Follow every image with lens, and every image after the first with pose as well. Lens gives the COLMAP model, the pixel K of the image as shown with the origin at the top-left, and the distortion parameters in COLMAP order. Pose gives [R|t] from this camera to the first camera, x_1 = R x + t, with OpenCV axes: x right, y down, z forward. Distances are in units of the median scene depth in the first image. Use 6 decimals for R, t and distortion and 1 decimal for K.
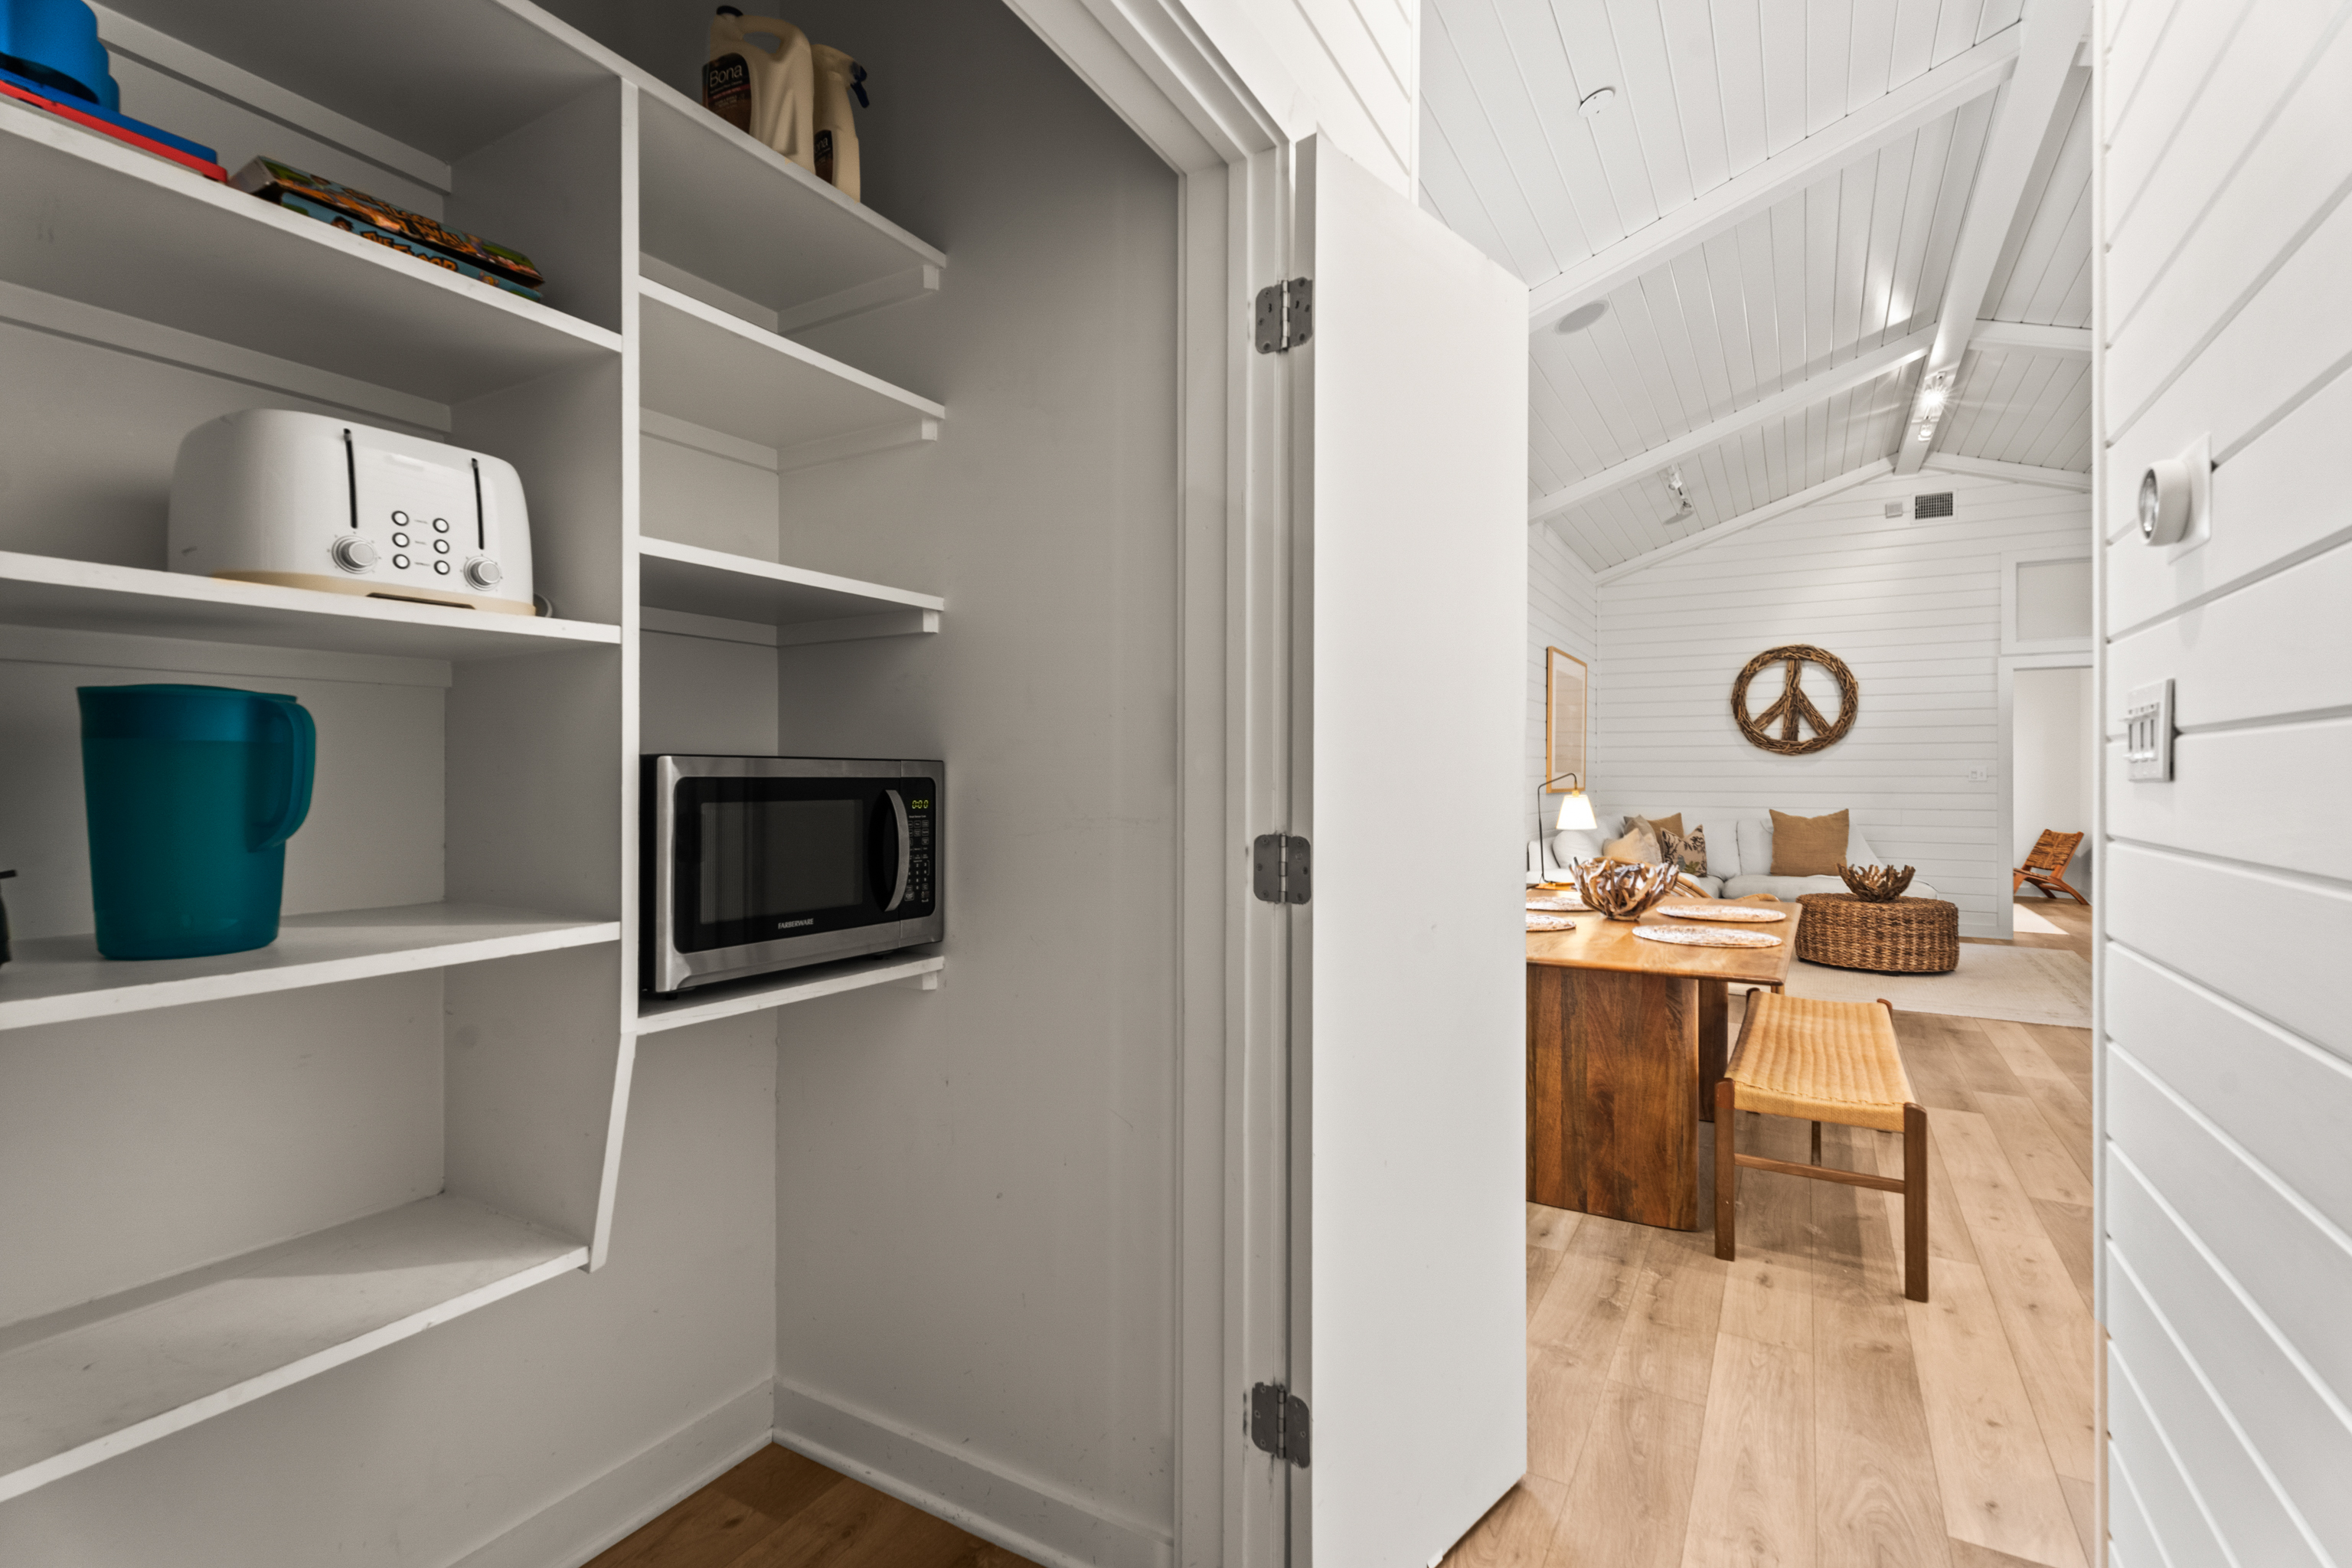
lens RADIAL K [[1065.0, 0, 1183.5], [0, 1065.0, 774.9], [0, 0, 1]] dist [0.011123, -0.000046]
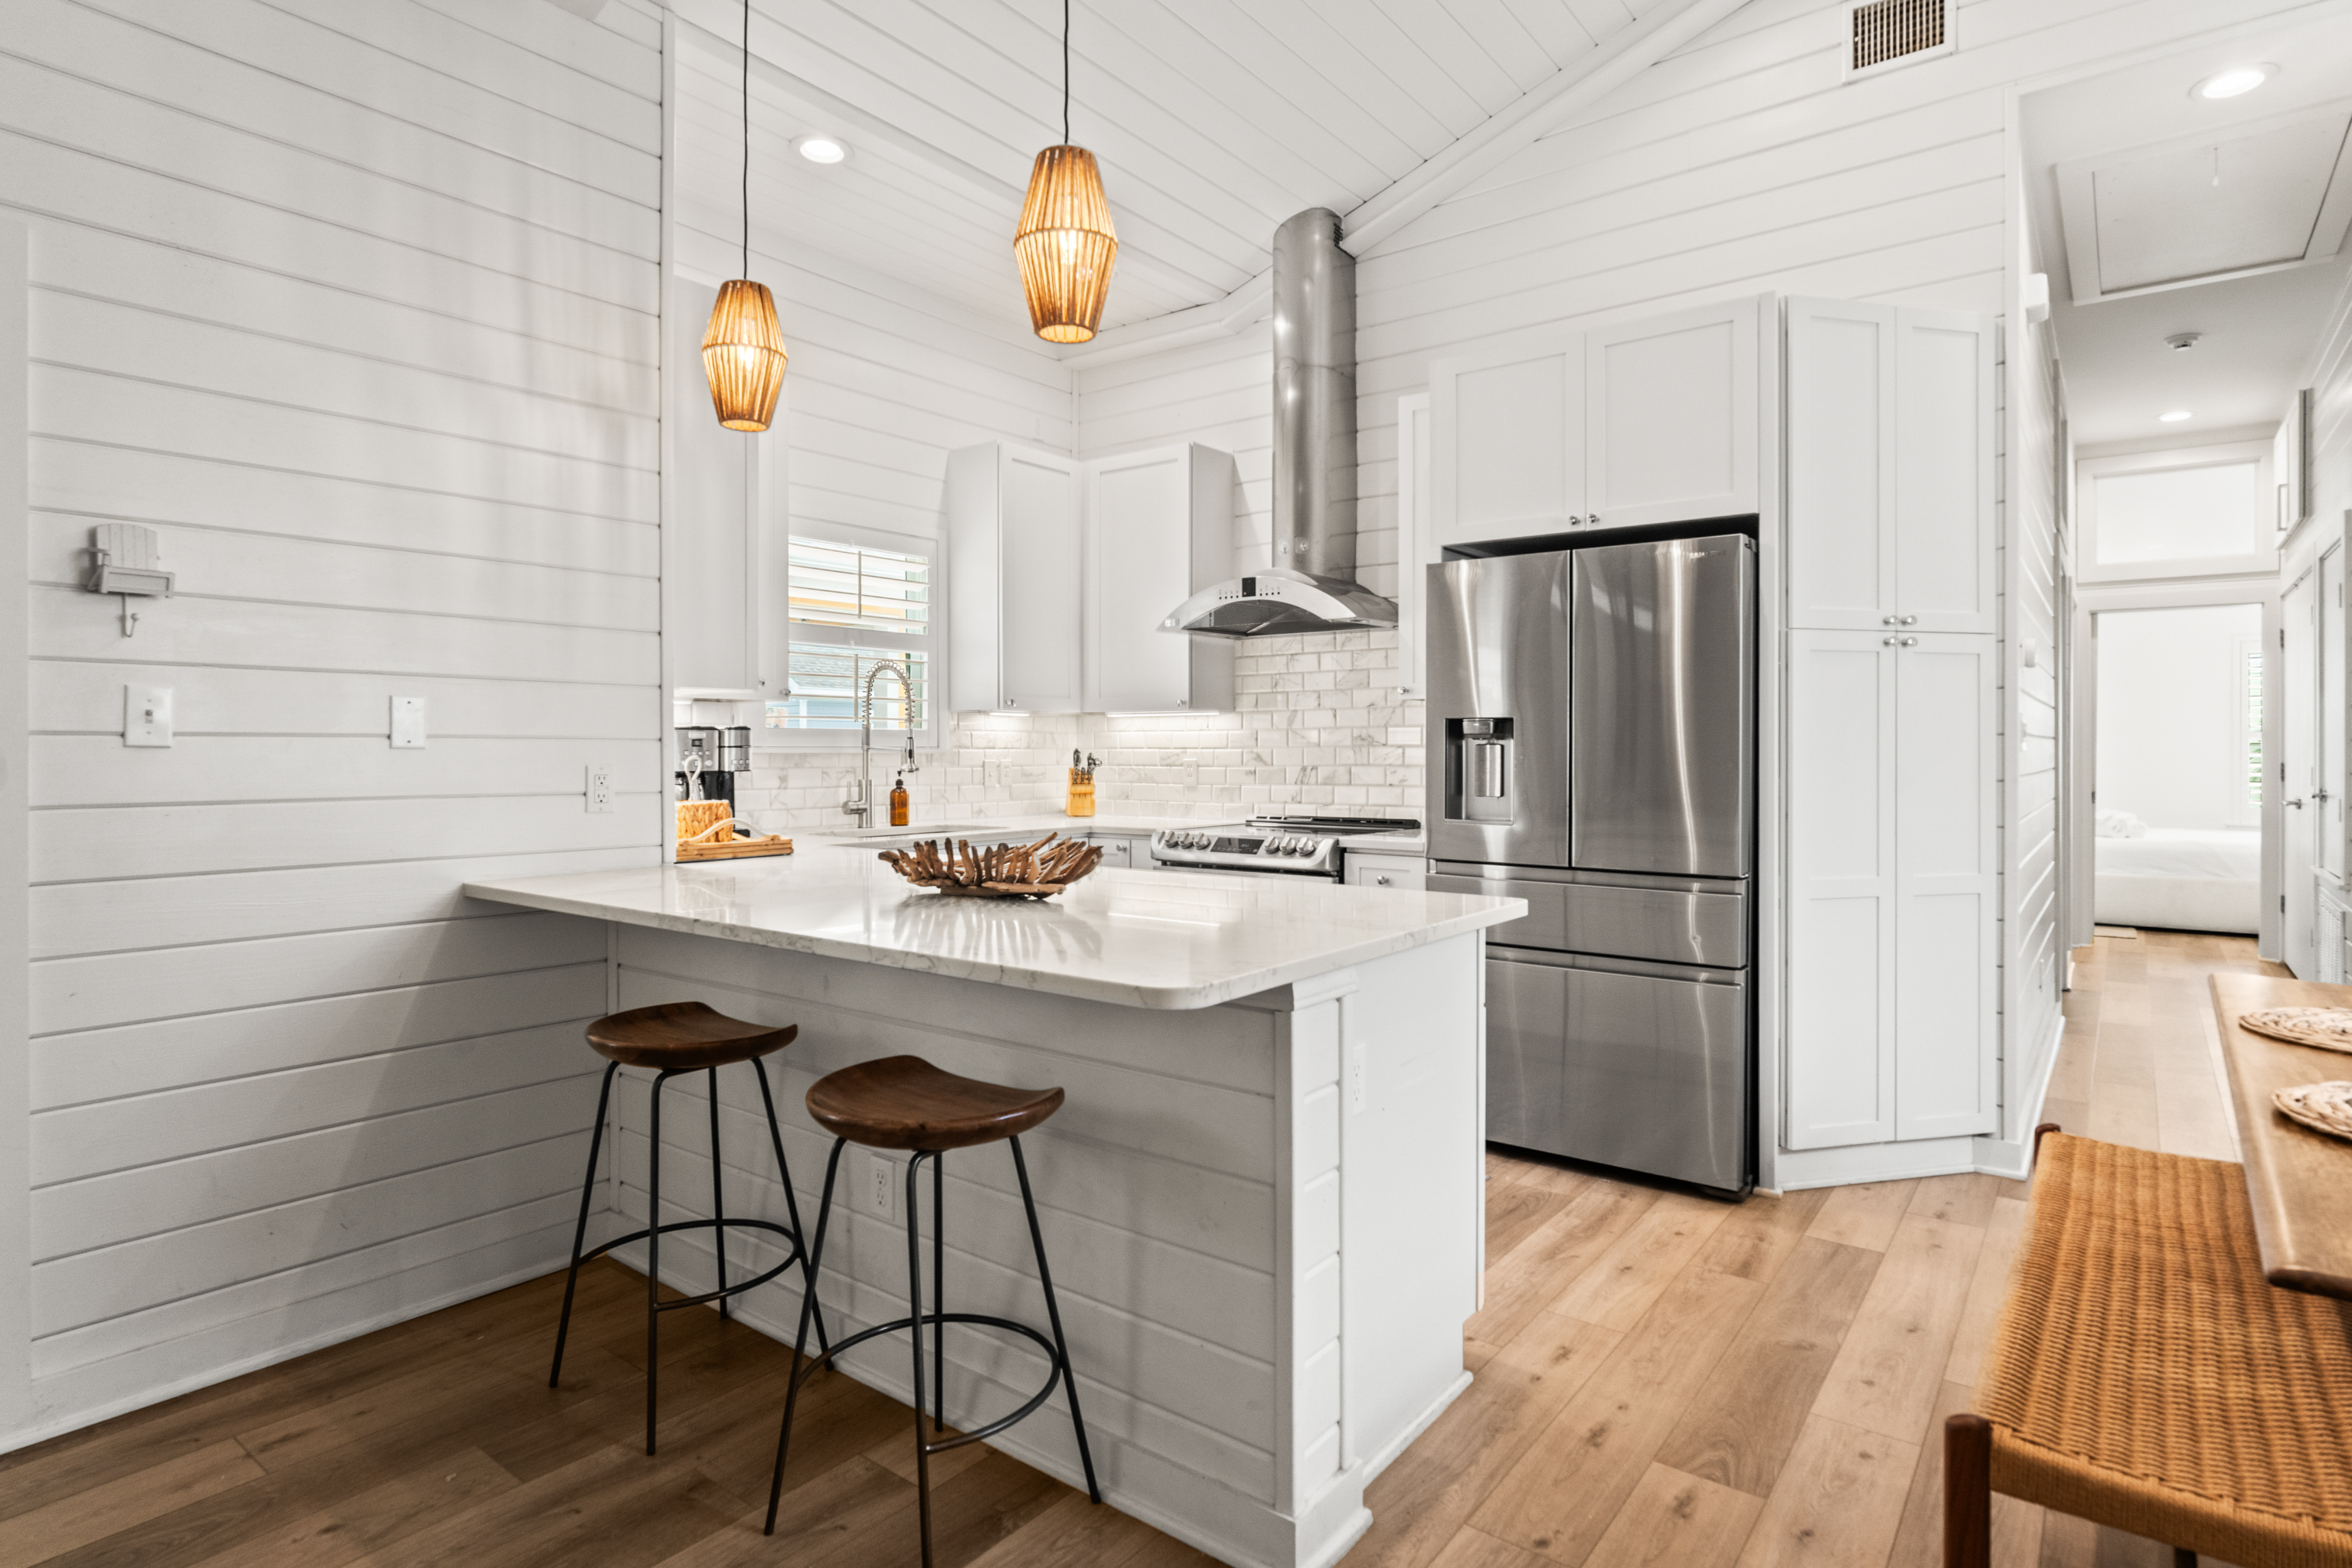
lens RADIAL K [[1233.9, 0, 1186.9], [0, 1233.9, 753.0], [0, 0, 1]] dist [-0.005018, -0.000640]
pose [[-0.992414, -0.004005, 0.122876, 0.367503], [-0.004030, 0.999992, 0.000049, 0.002496], [-0.122876, -0.000447, -0.992422, 0.608735]]
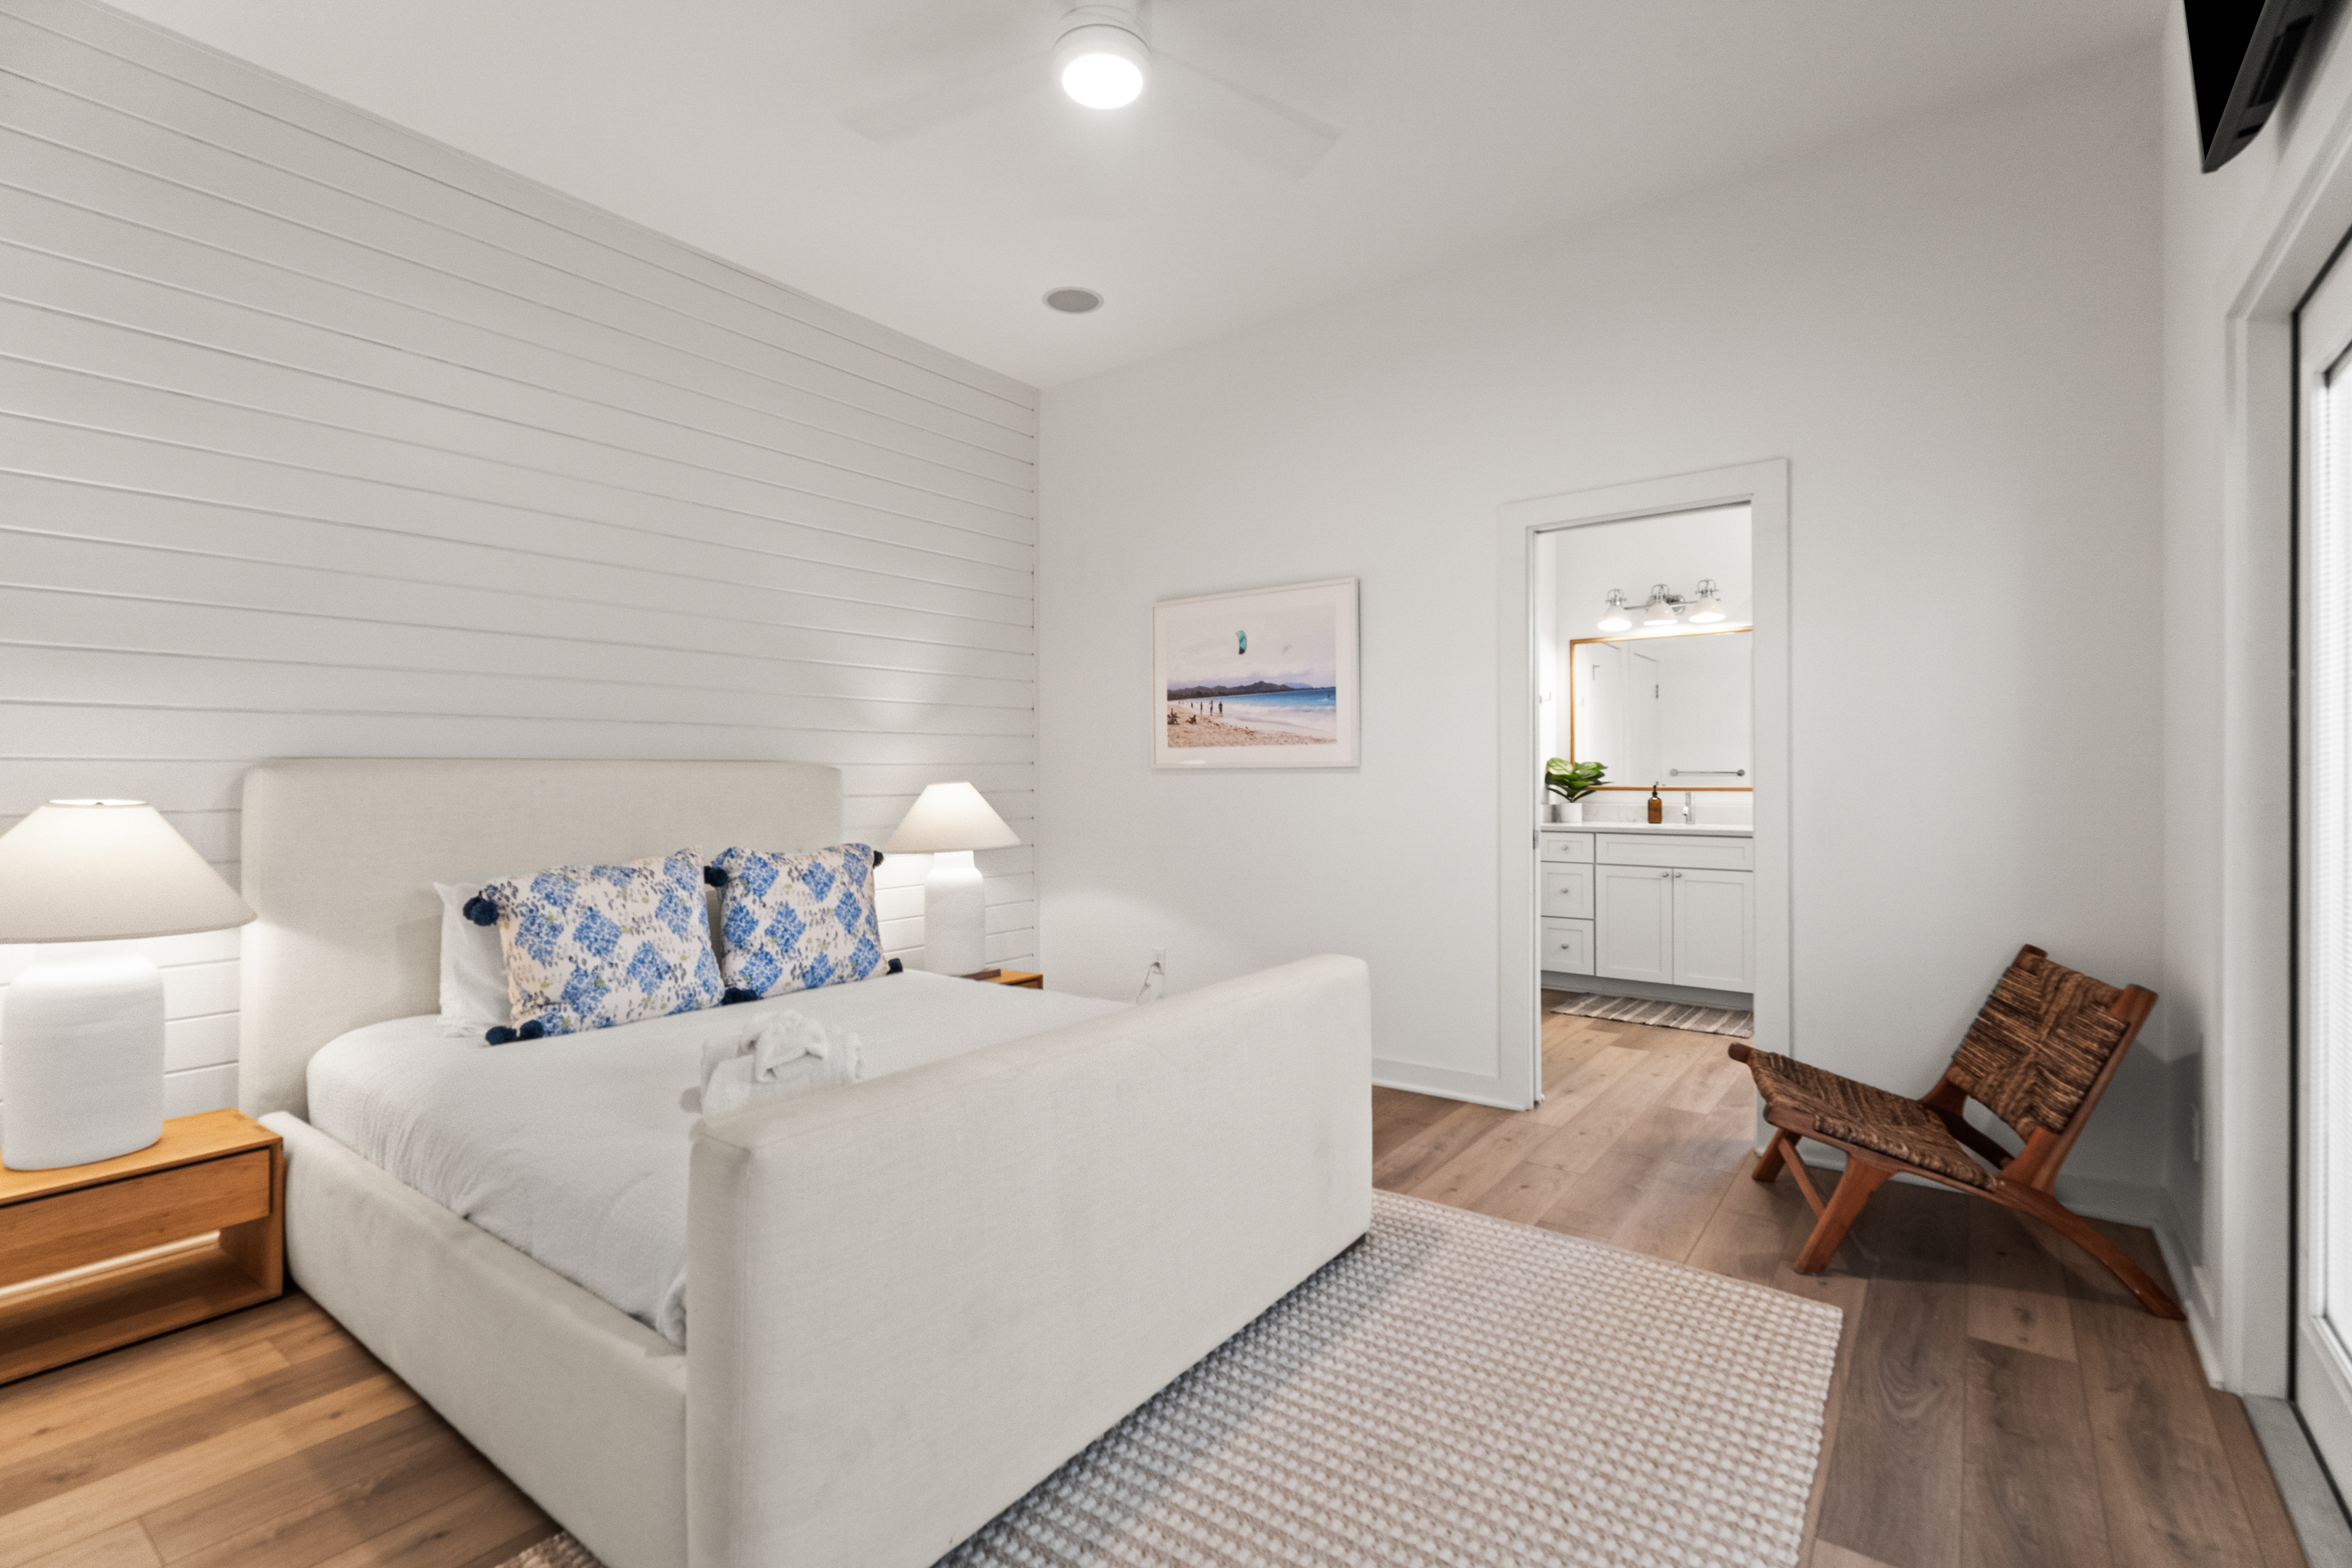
lens RADIAL K [[1065.0, 0, 1183.5], [0, 1065.0, 774.9], [0, 0, 1]] dist [0.011123, -0.000046]
pose [[0.993839, -0.005090, -0.110714, 0.810841], [0.005545, 0.999977, 0.003806, 0.007773], [0.110692, -0.004396, 0.993845, 0.923421]]
